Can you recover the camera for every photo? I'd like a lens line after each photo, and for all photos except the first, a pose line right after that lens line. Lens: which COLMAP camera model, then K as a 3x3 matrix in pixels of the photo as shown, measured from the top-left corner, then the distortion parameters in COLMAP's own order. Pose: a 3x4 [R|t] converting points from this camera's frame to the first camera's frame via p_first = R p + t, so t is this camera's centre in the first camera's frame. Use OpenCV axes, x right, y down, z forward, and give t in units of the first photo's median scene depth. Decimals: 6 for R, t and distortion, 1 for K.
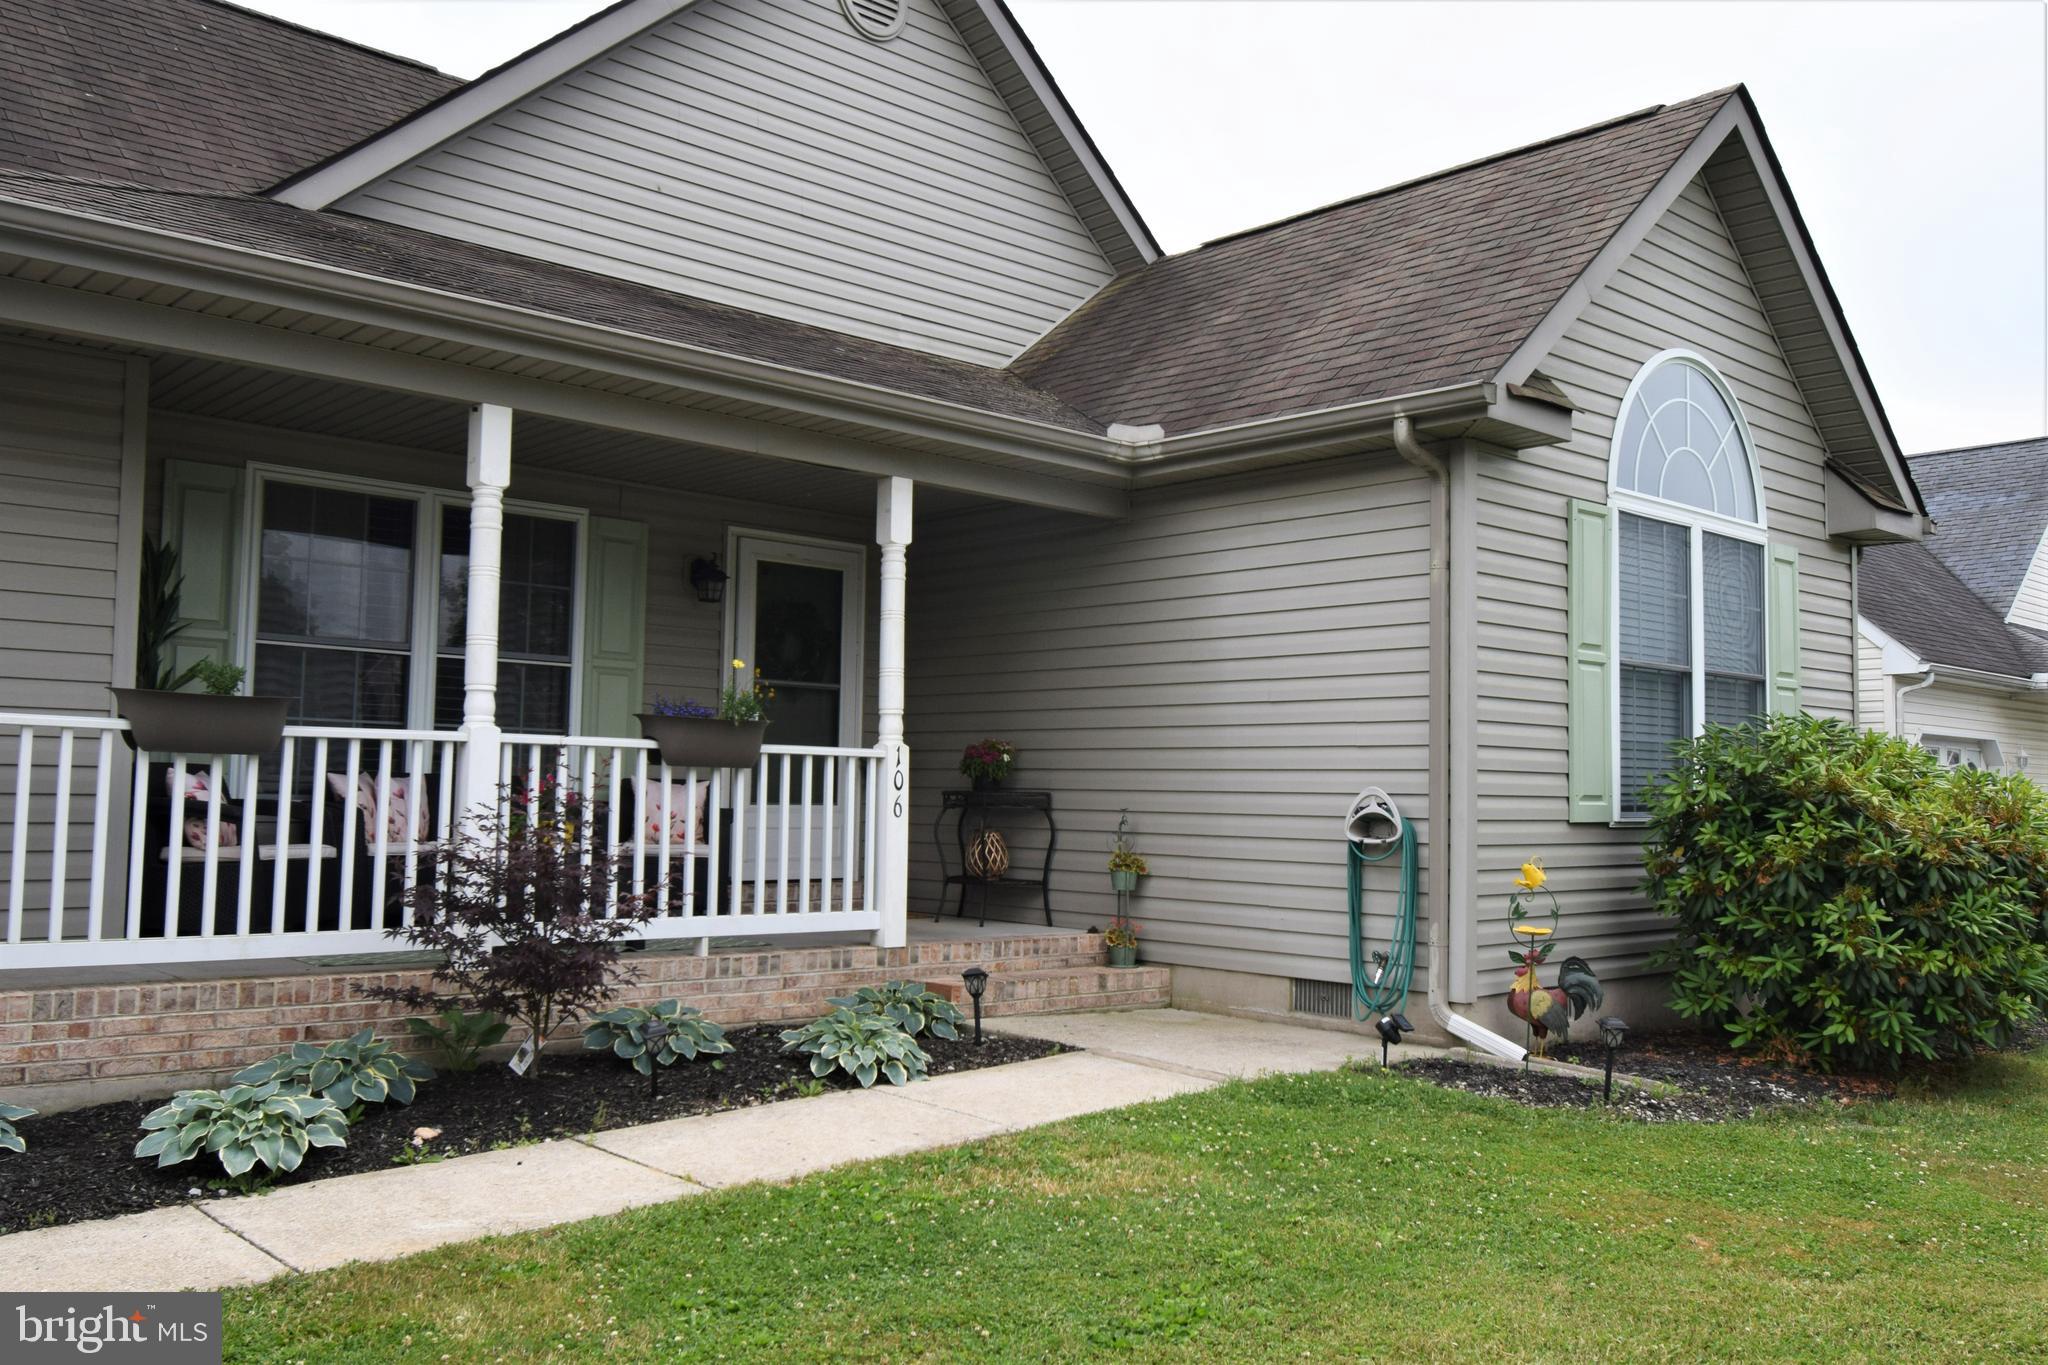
lens RADIAL K [[1702.6, 0, 1024.0], [0, 1702.6, 682.5], [0, 0, 1]] dist [-0.005247, -0.002263]
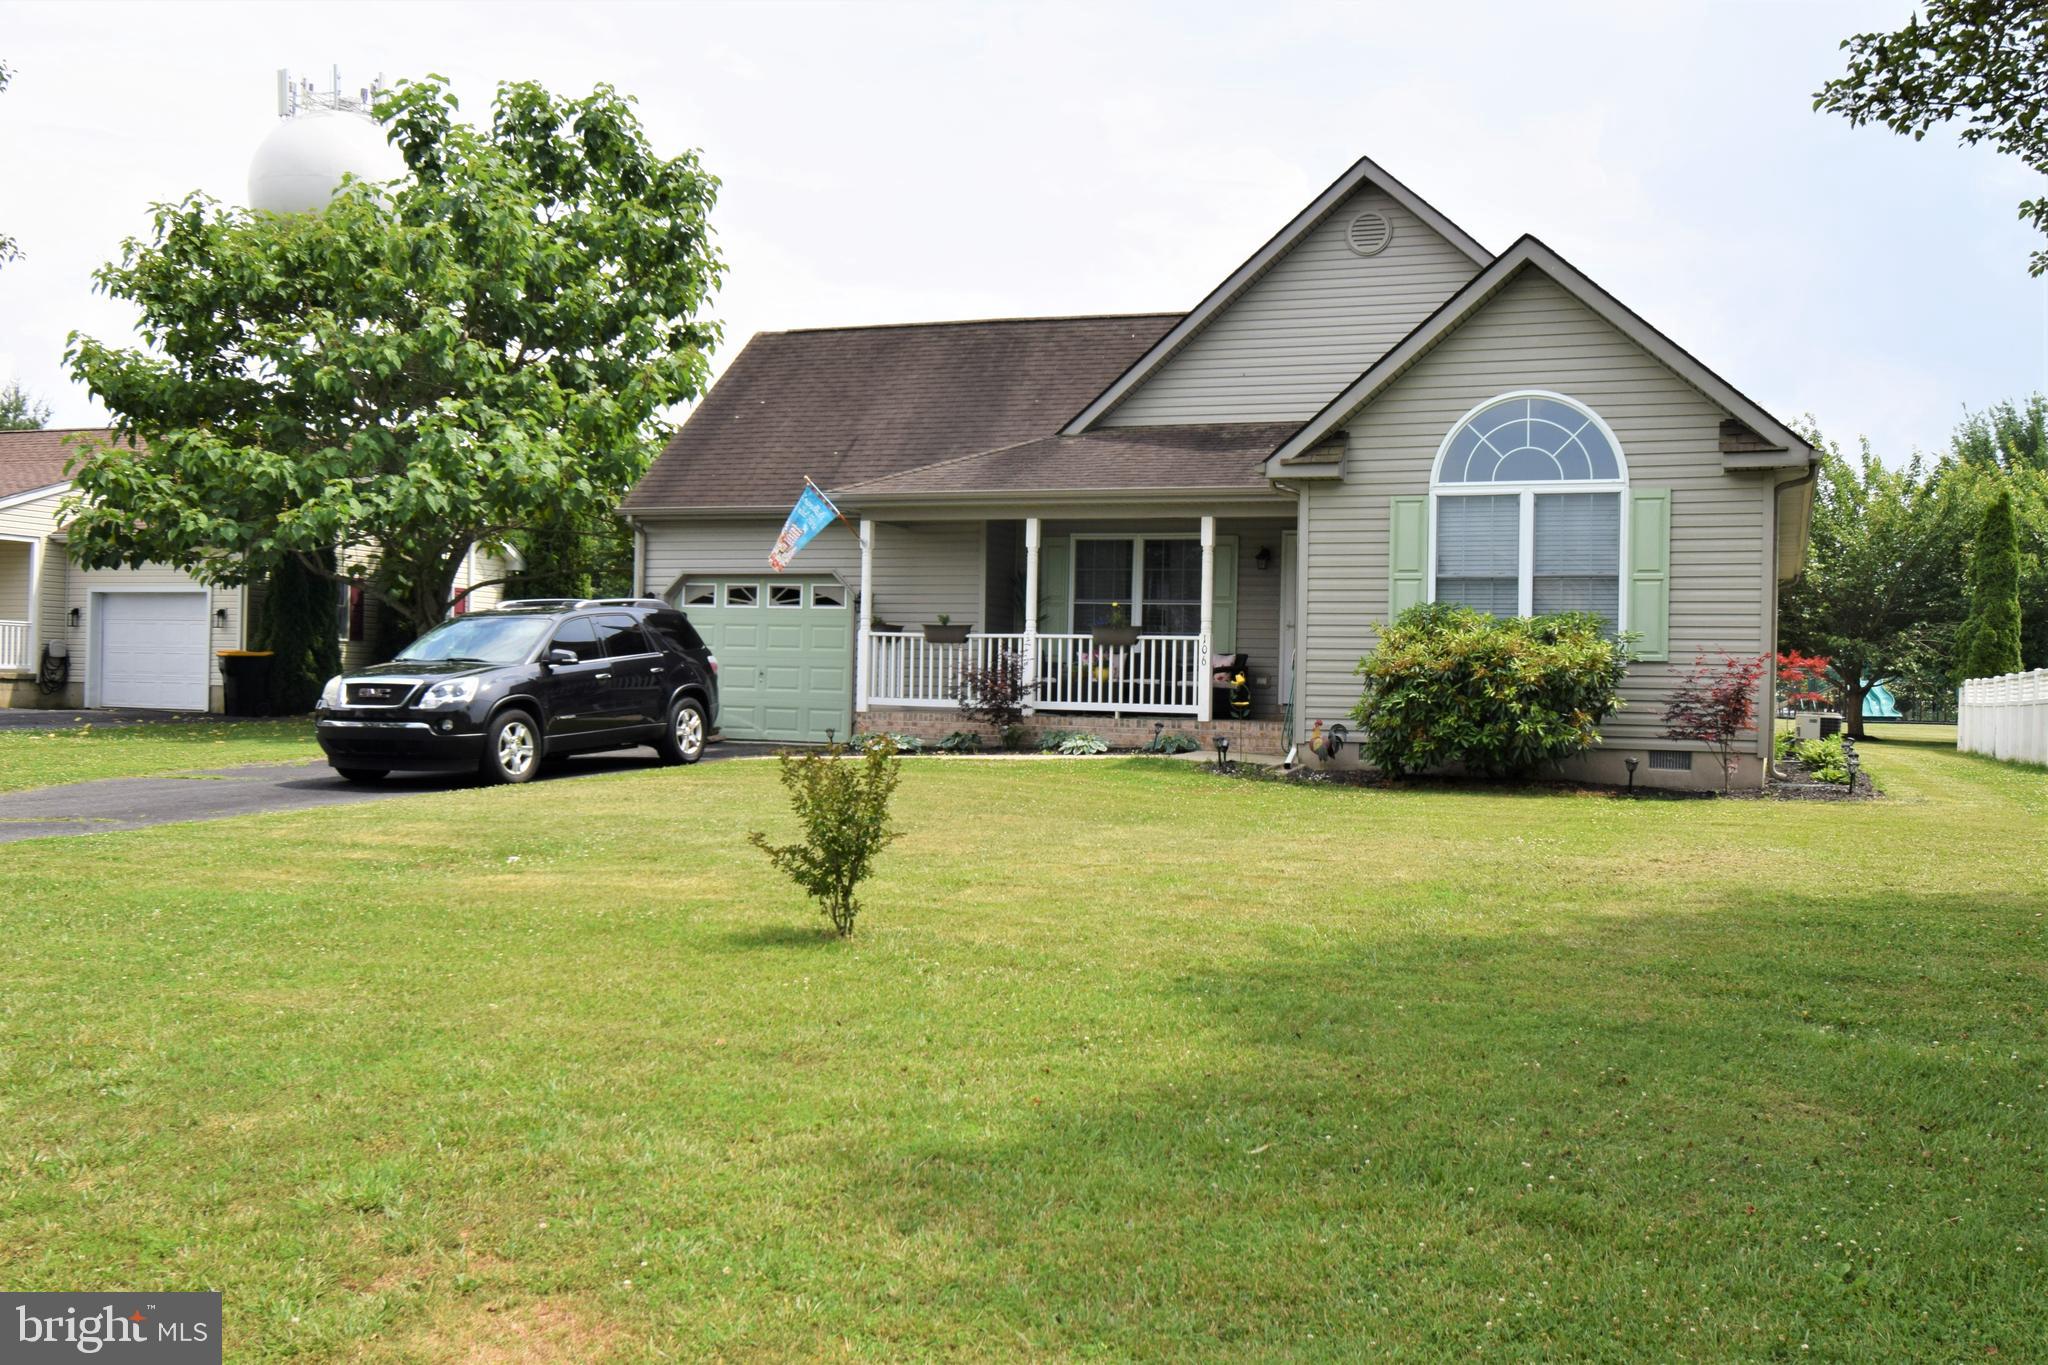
lens RADIAL K [[1740.9, 0, 1024.0], [0, 1740.9, 682.5], [0, 0, 1]] dist [0.003527, -0.012644]
pose [[0.461010, -0.008436, -0.887355, 1.987164], [0.048140, 0.998720, 0.015515, 0.055402], [0.886088, -0.049870, 0.460827, -0.321973]]
